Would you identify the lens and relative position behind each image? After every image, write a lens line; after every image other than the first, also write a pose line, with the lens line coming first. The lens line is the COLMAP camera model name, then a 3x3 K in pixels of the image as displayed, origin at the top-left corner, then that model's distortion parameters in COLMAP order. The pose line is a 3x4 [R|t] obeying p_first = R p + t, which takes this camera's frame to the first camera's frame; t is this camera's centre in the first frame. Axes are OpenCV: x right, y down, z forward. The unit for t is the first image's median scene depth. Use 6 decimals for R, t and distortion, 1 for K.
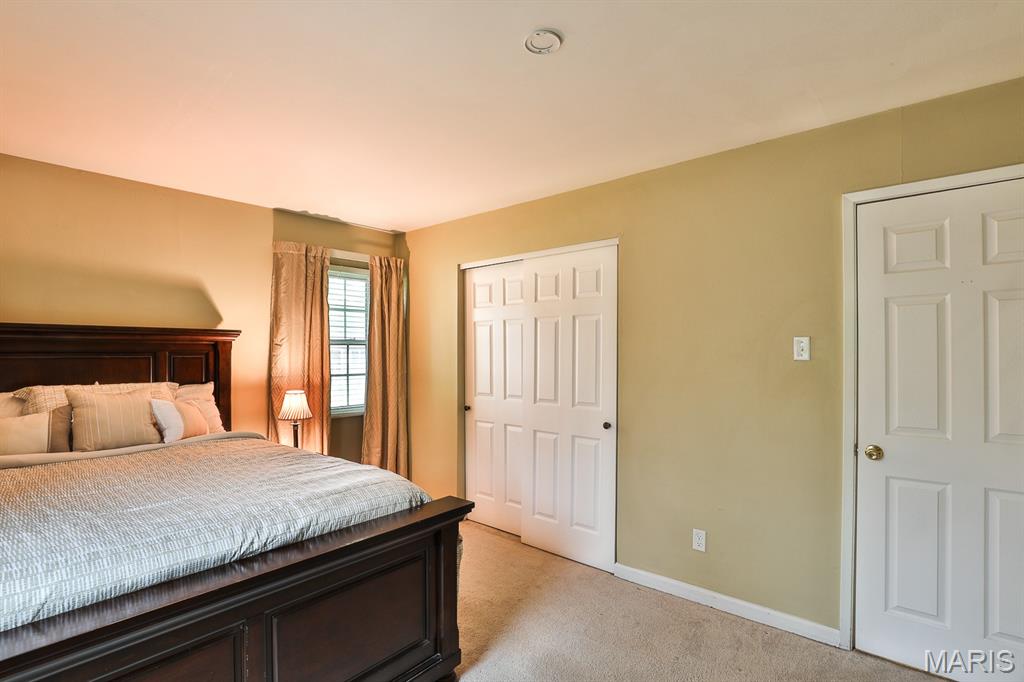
lens RADIAL K [[499.7, 0, 512.0], [0, 499.7, 341.0], [0, 0, 1]] dist [-0.001251, -0.000109]
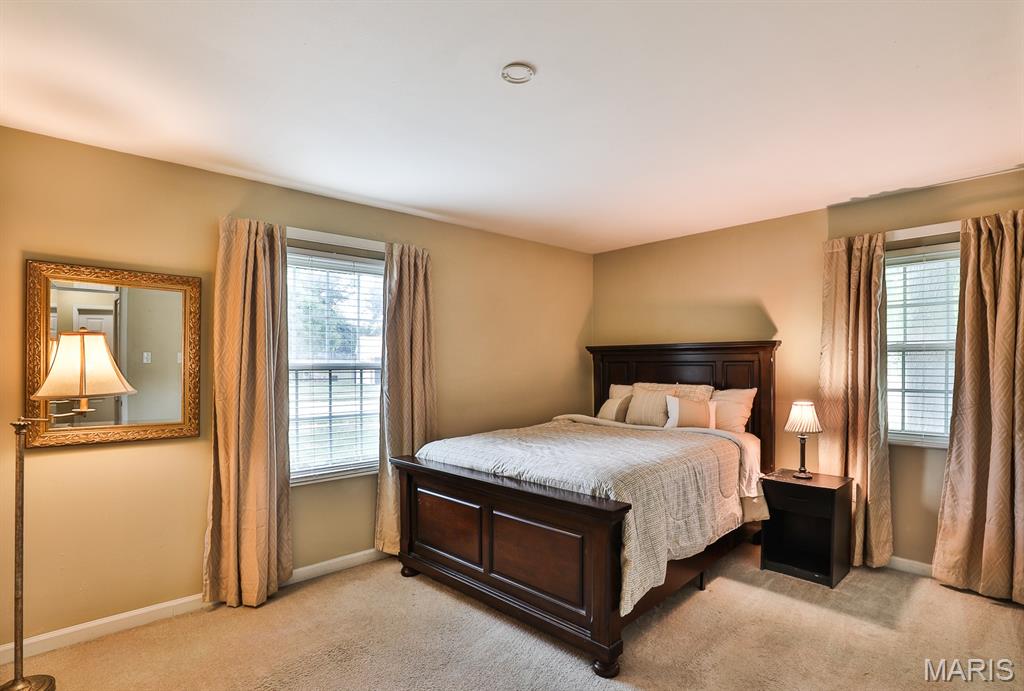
lens RADIAL K [[539.2, 0, 509.9], [0, 539.2, 358.5], [0, 0, 1]] dist [-0.020986, -0.000006]
pose [[-0.102075, -0.006195, -0.994757, 0.568903], [0.030294, 0.999497, -0.009334, 0.008418], [0.994315, -0.031088, -0.101836, 0.495918]]
